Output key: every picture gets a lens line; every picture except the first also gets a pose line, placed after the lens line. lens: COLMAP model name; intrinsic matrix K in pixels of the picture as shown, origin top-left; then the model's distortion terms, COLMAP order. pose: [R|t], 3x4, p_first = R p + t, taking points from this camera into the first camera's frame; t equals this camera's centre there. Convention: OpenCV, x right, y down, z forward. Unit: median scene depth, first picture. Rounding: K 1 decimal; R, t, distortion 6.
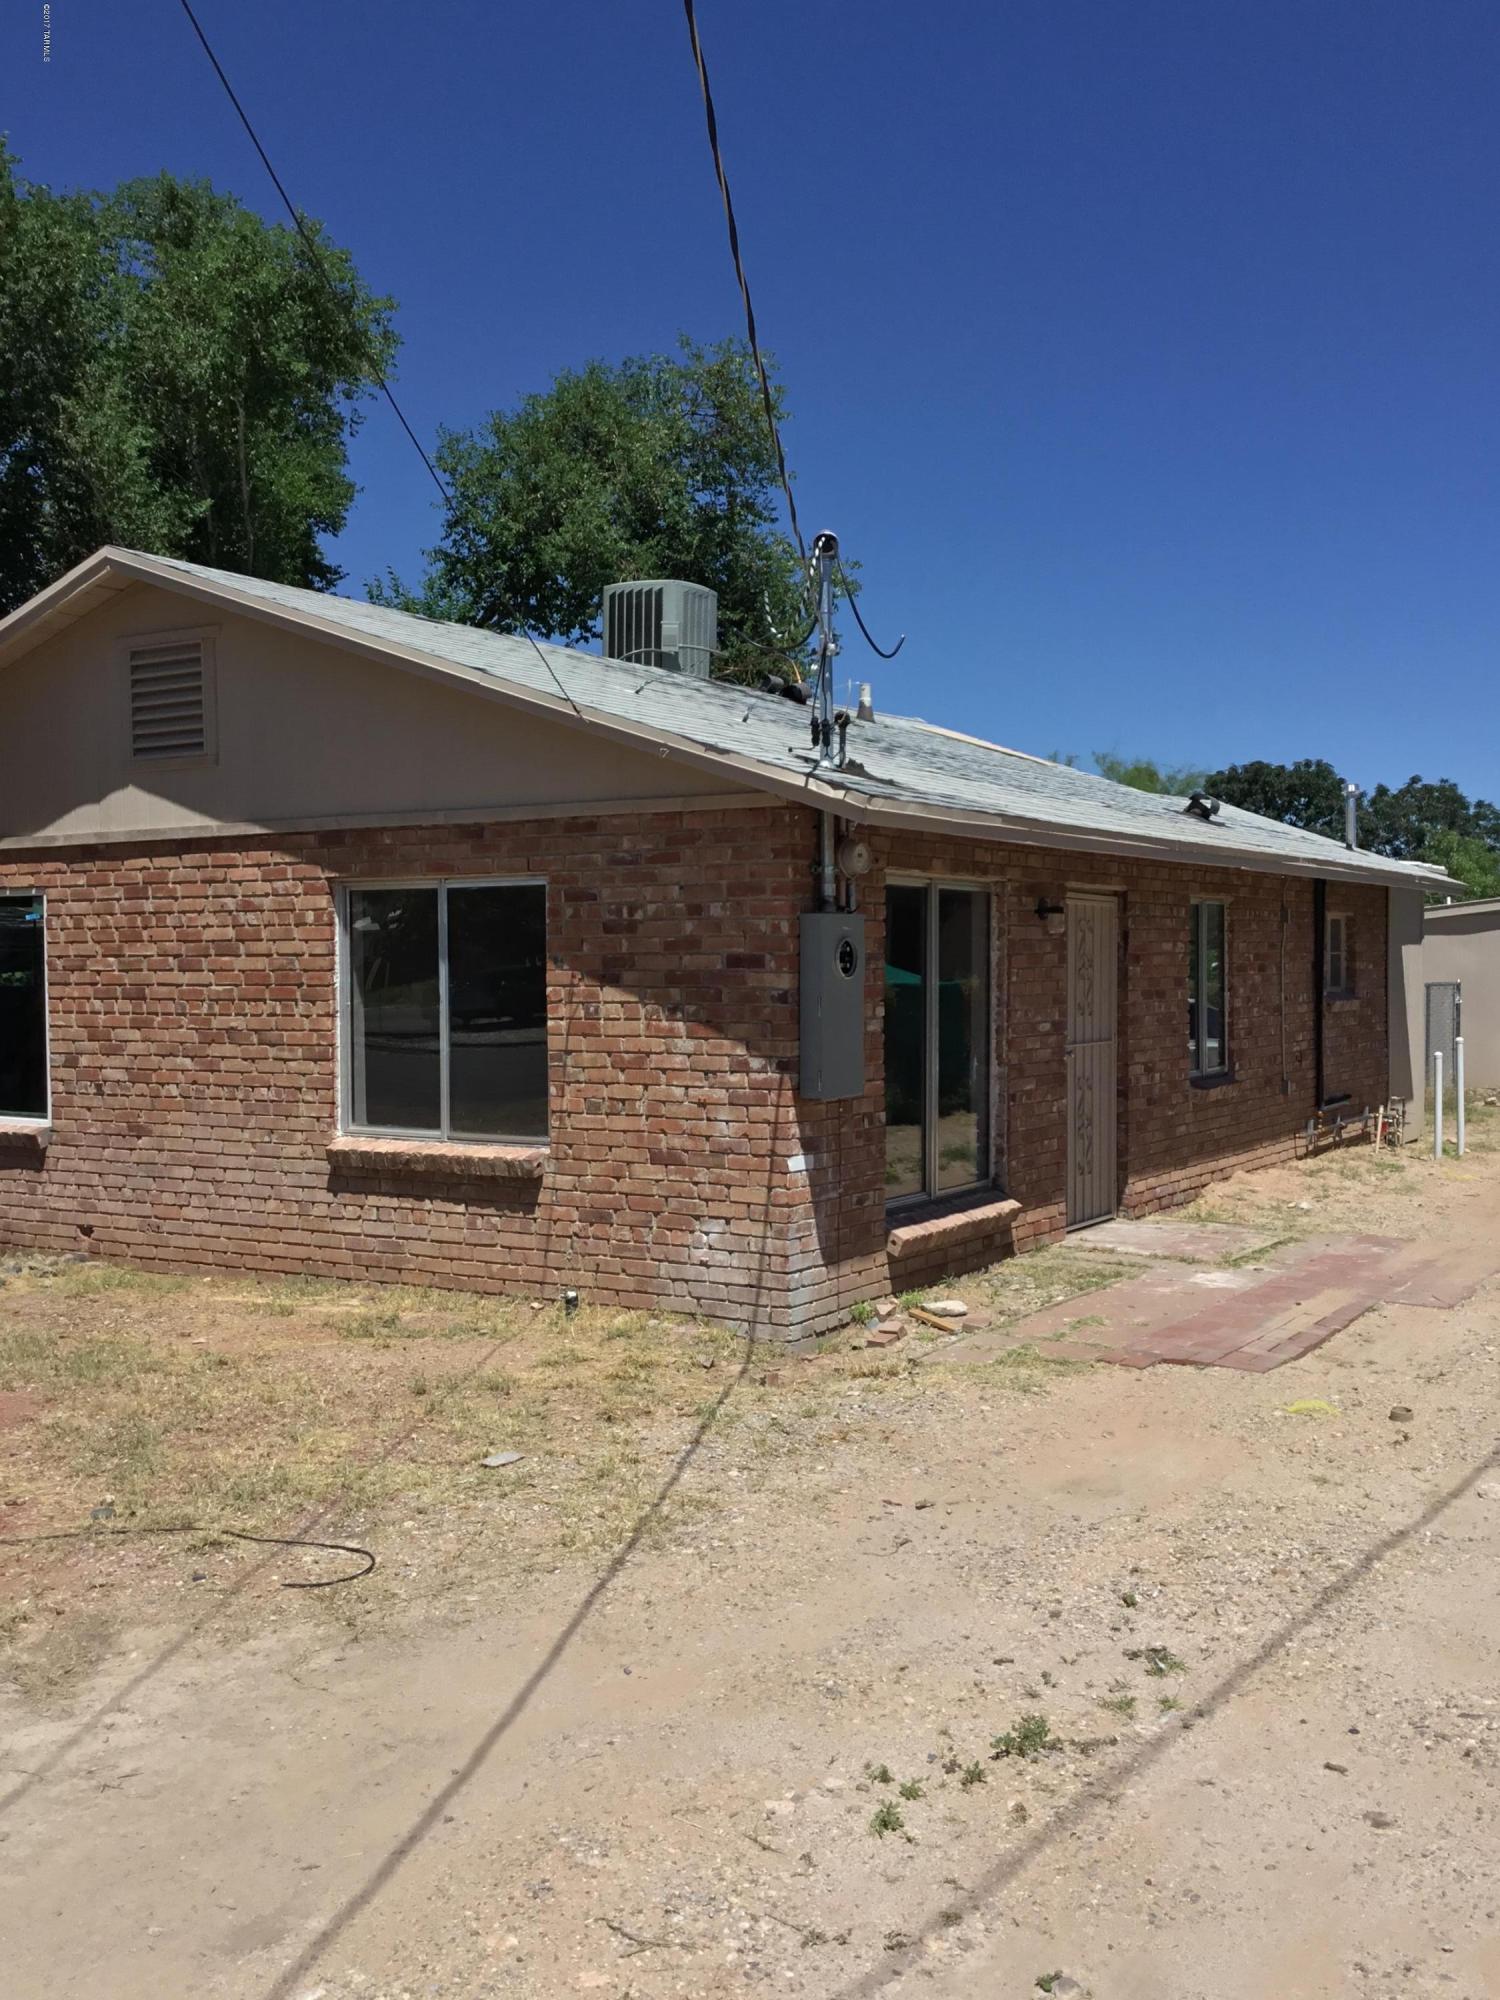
lens RADIAL K [[1972.3, 0, 783.4], [0, 1972.3, 990.2], [0, 0, 1]] dist [0.063146, 0.000000]
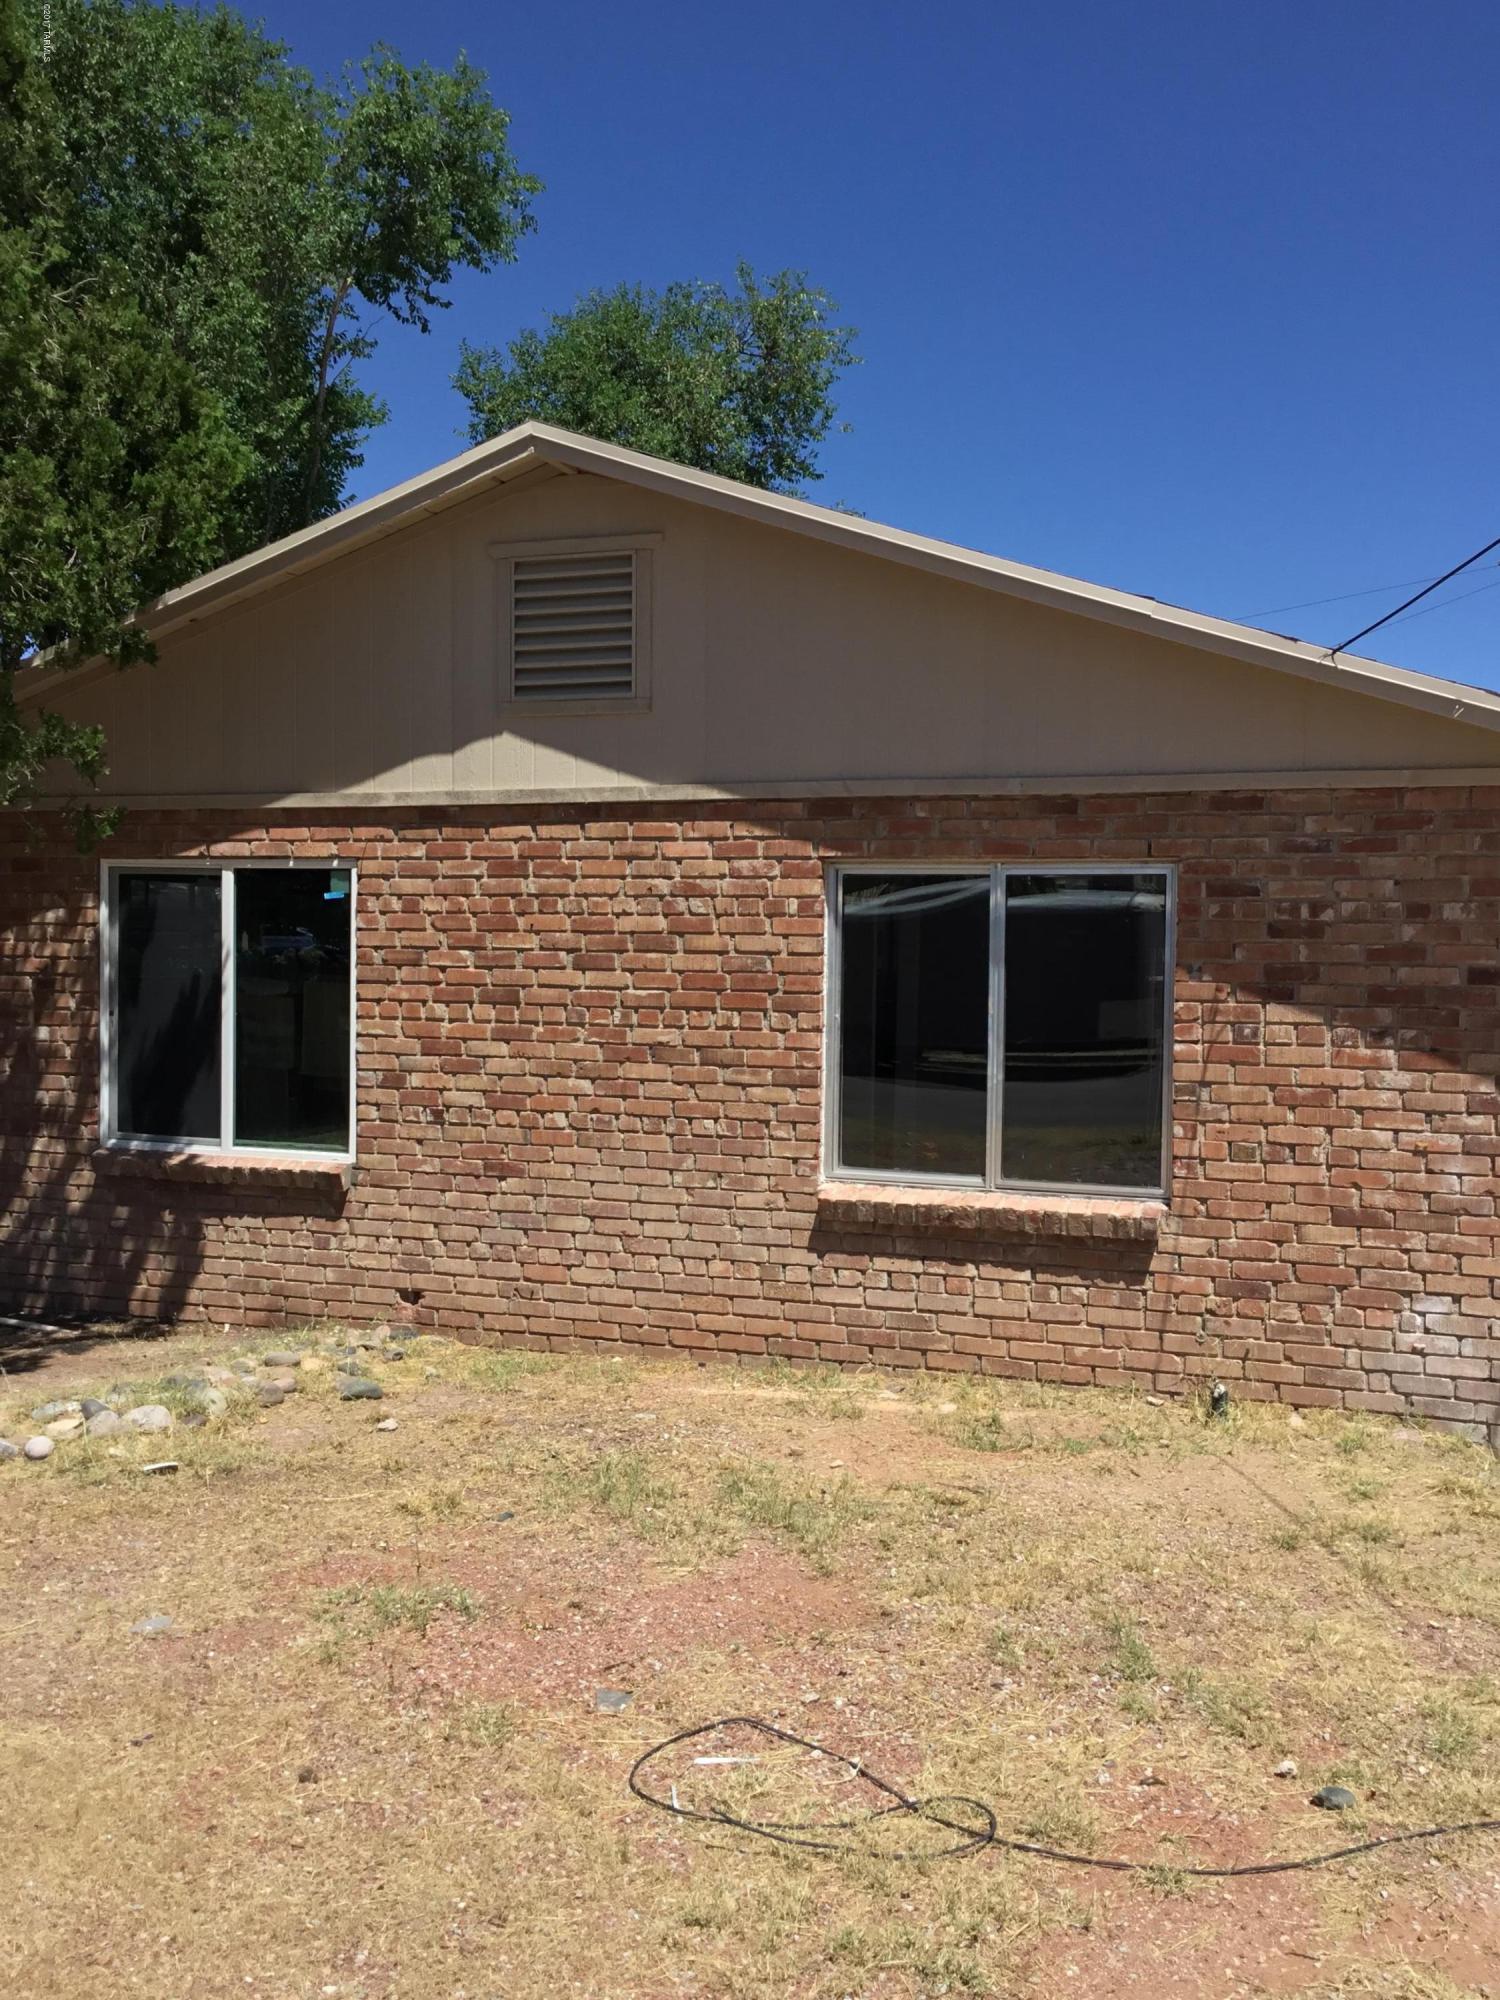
lens RADIAL K [[1972.3, 0, 761.1], [0, 1972.3, 987.1], [0, 0, 1]] dist [0.063146, 0.000000]
pose [[0.981904, 0.015823, 0.188720, -0.417013], [-0.016712, 0.999855, 0.003120, -0.007071], [-0.188643, -0.006218, 0.982026, 0.233031]]
